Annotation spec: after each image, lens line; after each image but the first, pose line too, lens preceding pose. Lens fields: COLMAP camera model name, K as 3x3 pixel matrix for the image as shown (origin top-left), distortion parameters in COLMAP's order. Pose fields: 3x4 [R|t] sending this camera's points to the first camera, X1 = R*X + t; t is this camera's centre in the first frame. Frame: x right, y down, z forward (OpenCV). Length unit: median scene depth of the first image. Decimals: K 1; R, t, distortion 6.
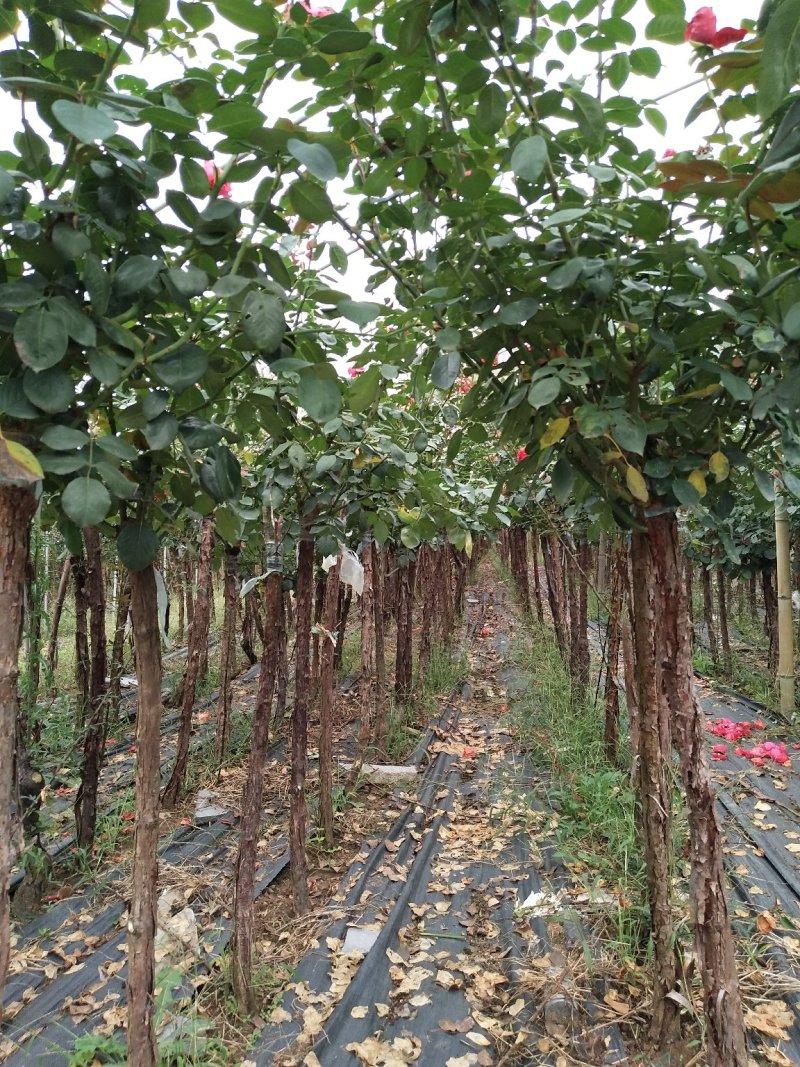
lens RADIAL K [[794.9, 0, 400.0], [0, 794.9, 533.5], [0, 0, 1]] dist [0.077269, -0.102848]
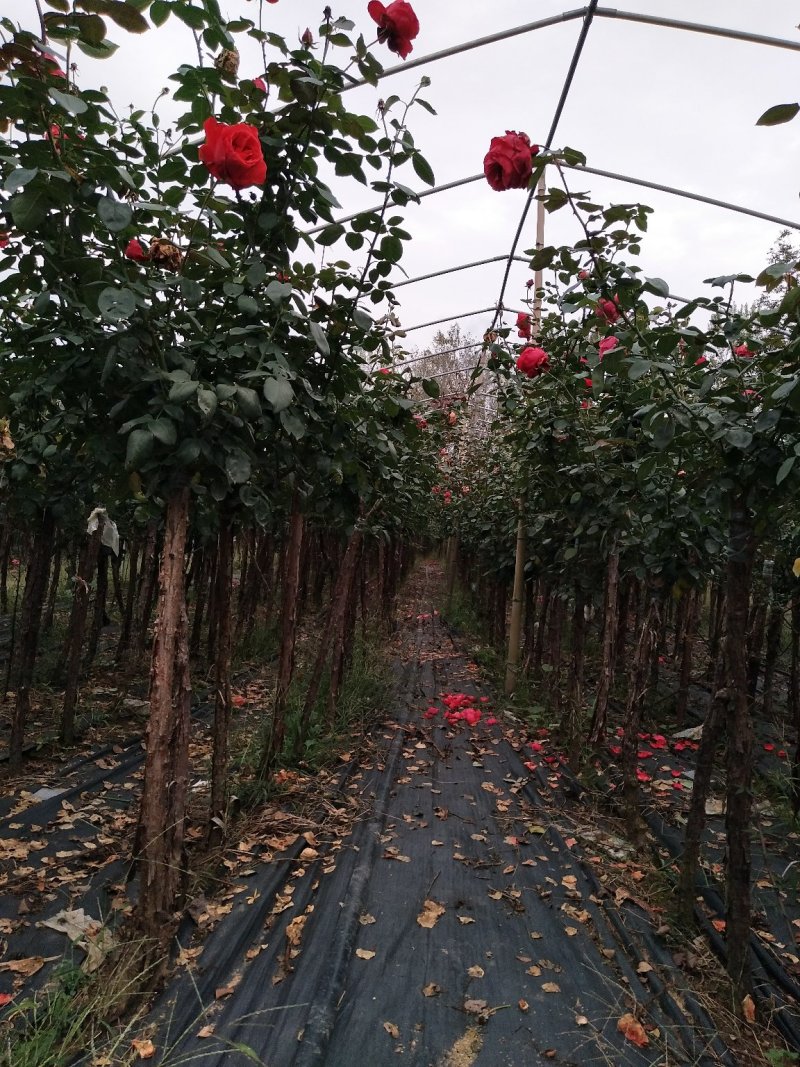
lens RADIAL K [[794.9, 0, 400.0], [0, 794.9, 533.5], [0, 0, 1]] dist [0.077269, -0.102848]
pose [[0.991661, 0.101135, 0.079881, 0.389004], [-0.101413, 0.994844, -0.000587, -0.005538], [-0.079528, -0.007519, 0.996804, -0.424428]]
